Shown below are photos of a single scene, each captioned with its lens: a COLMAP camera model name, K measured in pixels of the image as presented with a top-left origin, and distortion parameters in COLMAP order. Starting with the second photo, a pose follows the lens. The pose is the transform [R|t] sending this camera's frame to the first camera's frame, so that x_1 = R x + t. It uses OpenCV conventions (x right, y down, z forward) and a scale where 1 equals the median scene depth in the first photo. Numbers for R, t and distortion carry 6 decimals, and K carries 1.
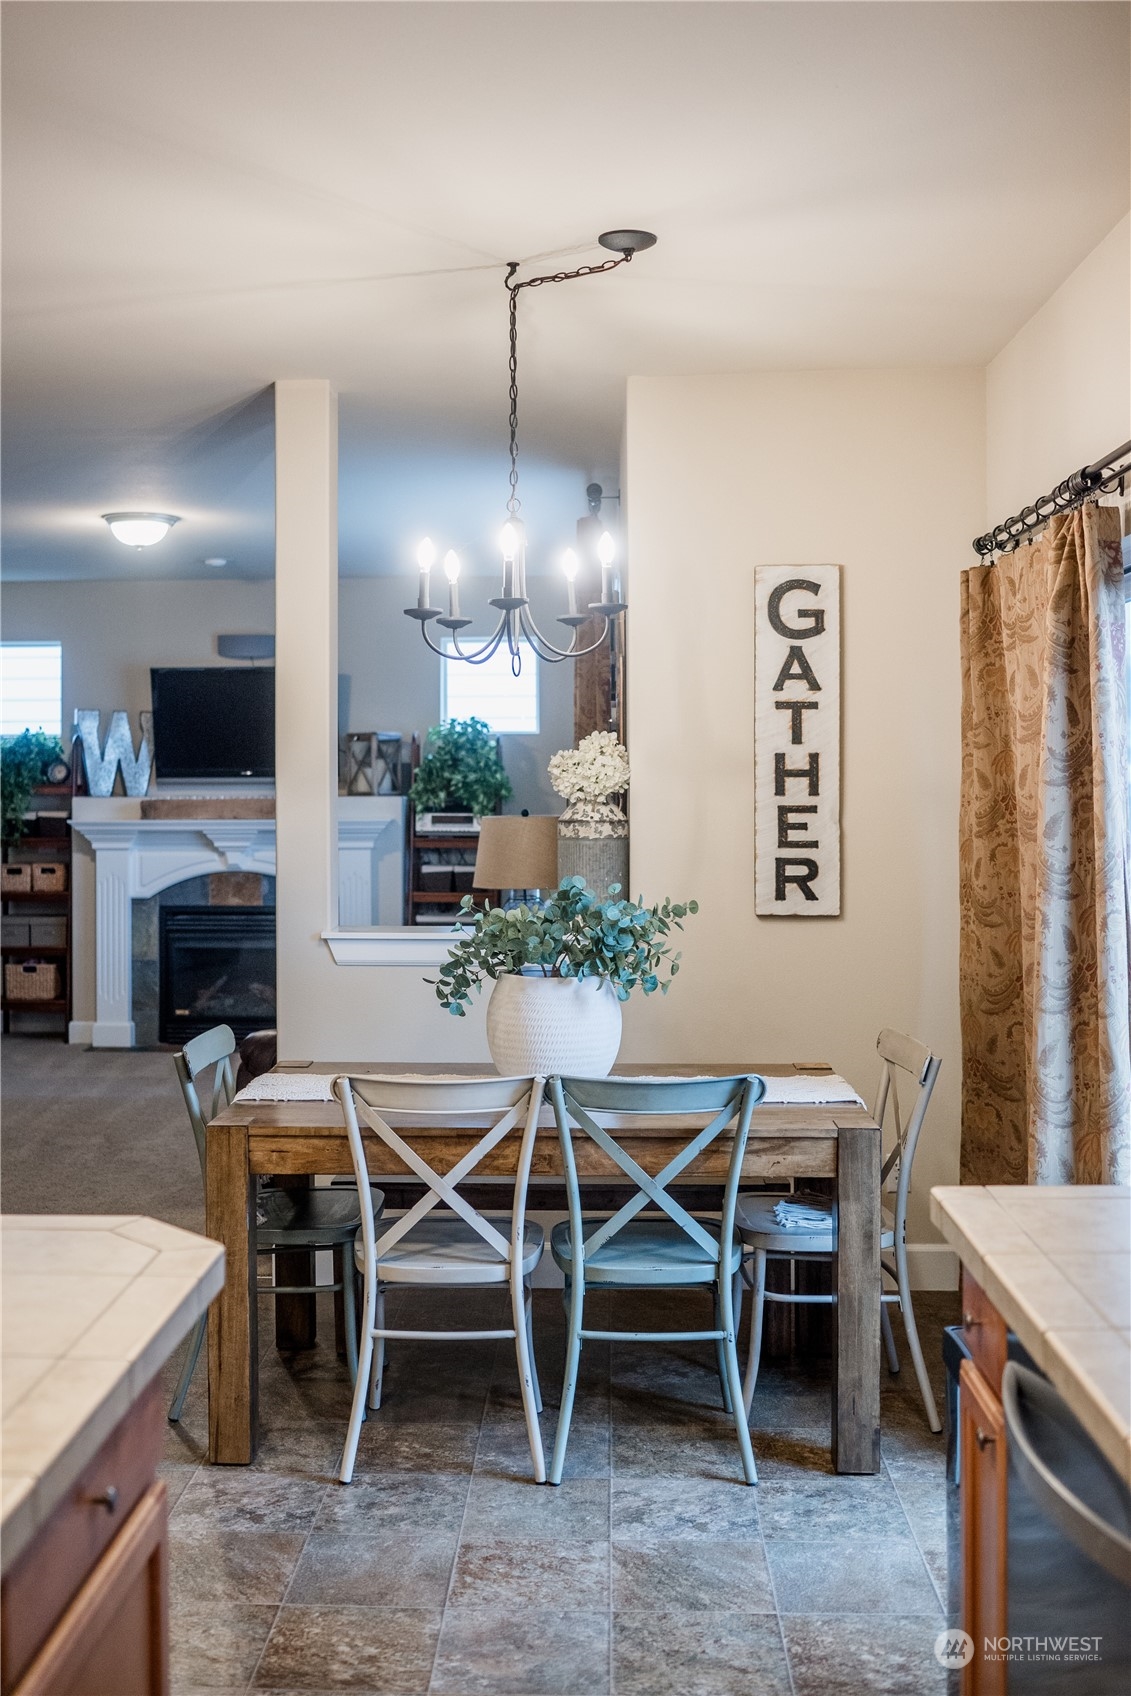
lens RADIAL K [[1680.9, 0, 500.1], [0, 1680.9, 773.8], [0, 0, 1]] dist [-0.055434, -0.007576]
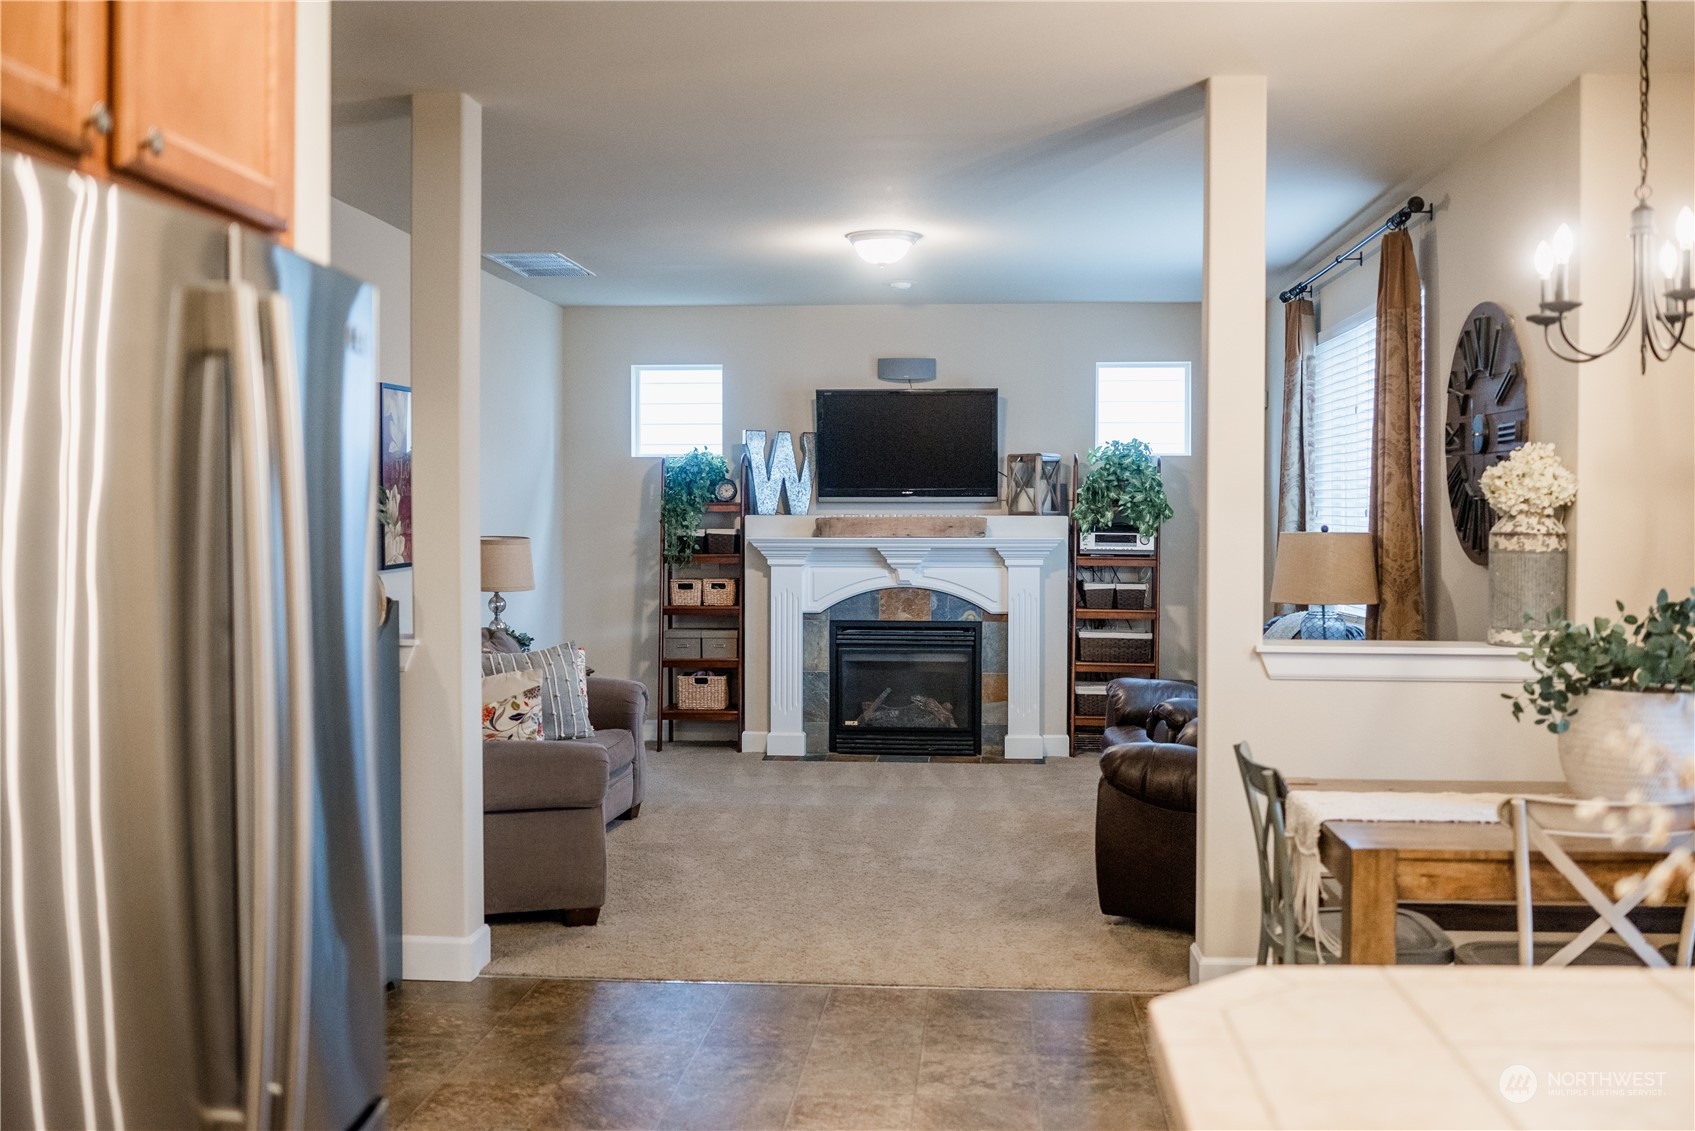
lens RADIAL K [[1550.2, 0, 847.5], [0, 1550.2, 565.5], [0, 0, 1]] dist [-0.039460, -0.007410]
pose [[0.999282, 0.006667, -0.037307, -0.156831], [-0.005160, 0.999172, 0.040357, 0.006269], [0.037545, -0.040136, 0.998489, 0.046564]]
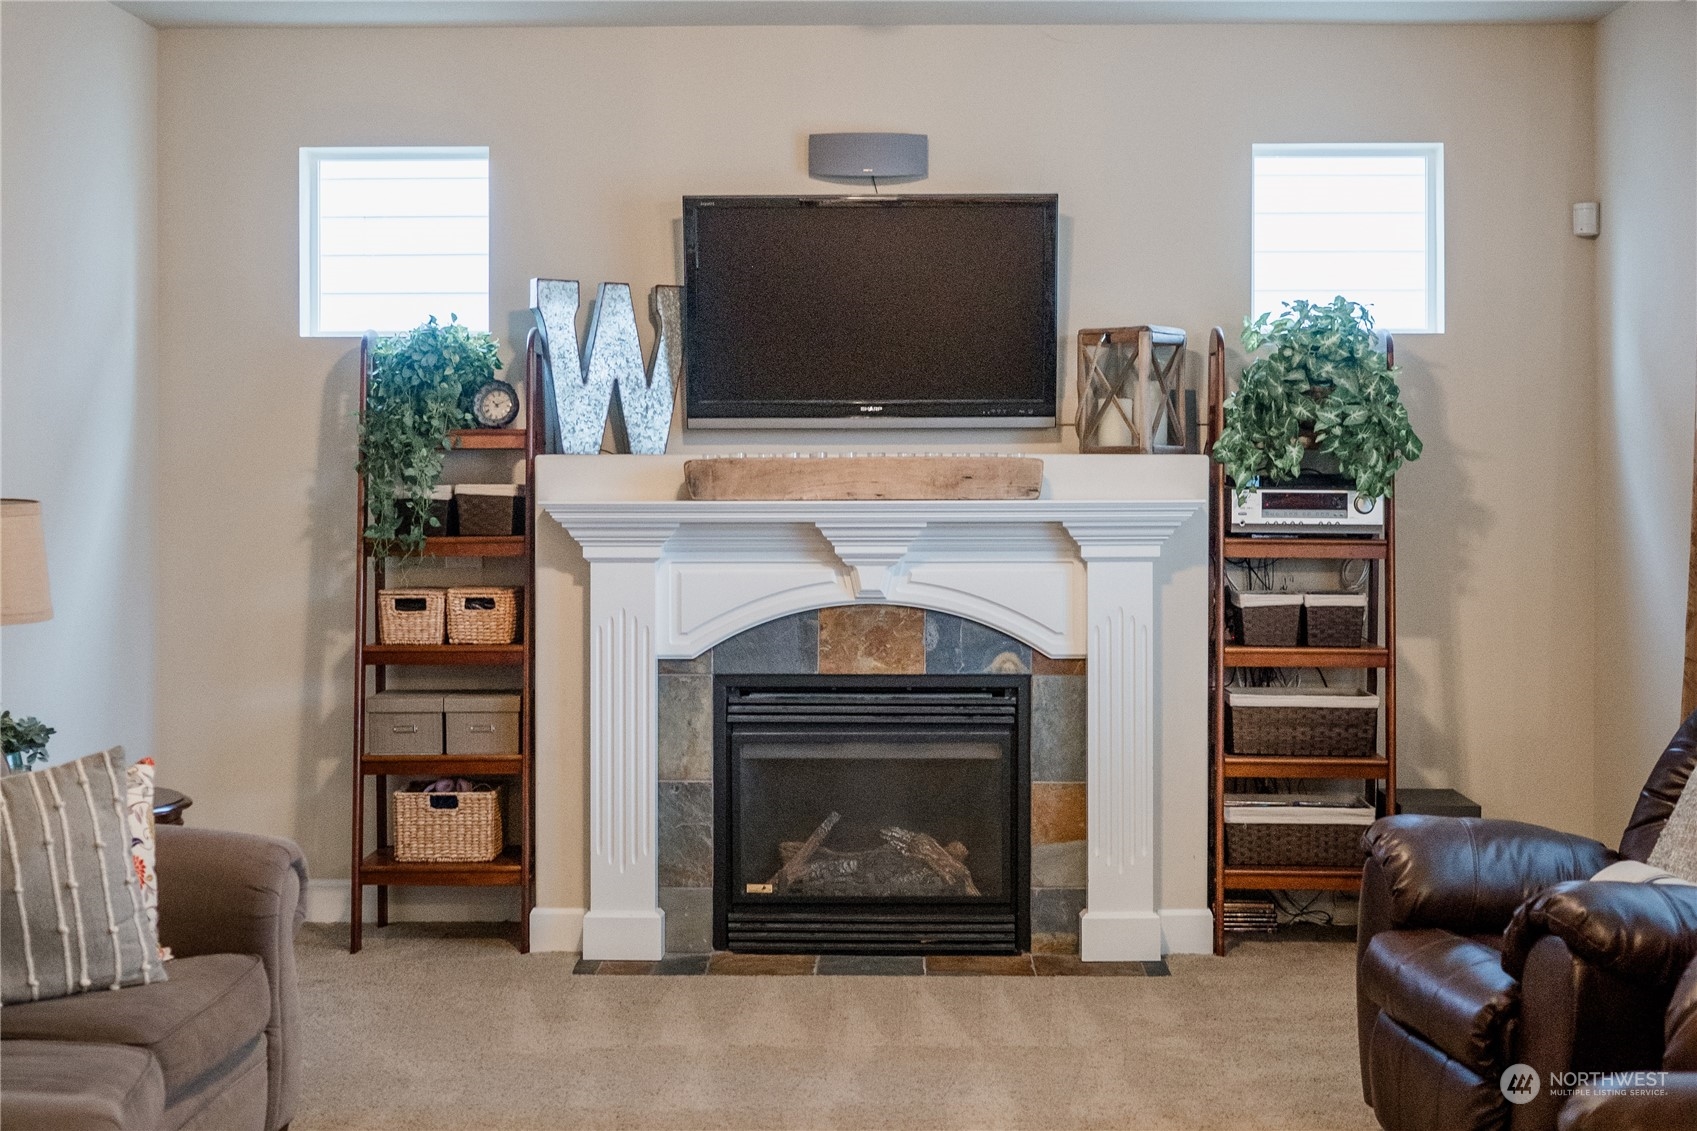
lens RADIAL K [[2365.1, 0, 844.3], [0, 2365.1, 501.9], [0, 0, 1]] dist [-0.031861, -0.046174]
pose [[0.999696, 0.002940, 0.024482, -0.181950], [-0.003401, 0.999817, 0.018801, 0.014632], [-0.024422, -0.018878, 0.999523, 0.302001]]
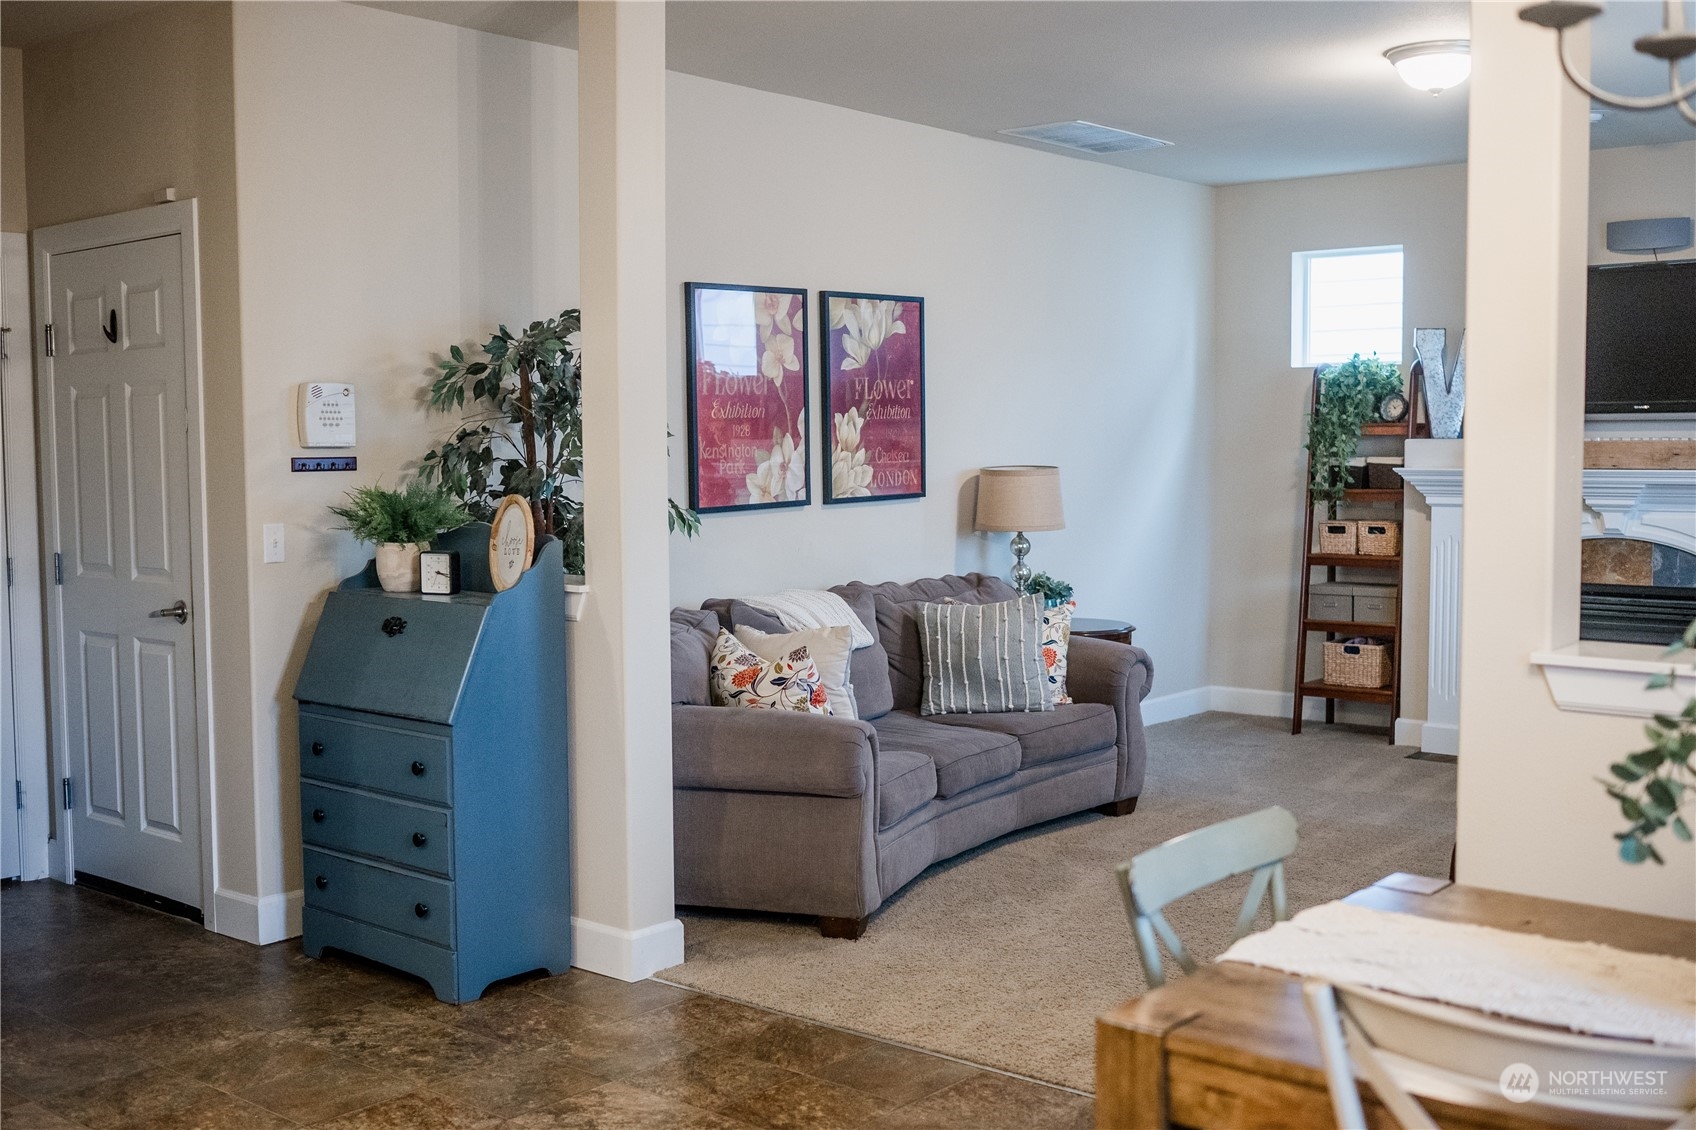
lens RADIAL K [[1742.4, 0, 889.4], [0, 1742.4, 559.5], [0, 0, 1]] dist [-0.034688, 0.001795]
pose [[0.806992, 0.040580, -0.589167, 0.035703], [0.005925, 0.997030, 0.076788, 0.006322], [0.590533, -0.065457, 0.804355, 0.187508]]
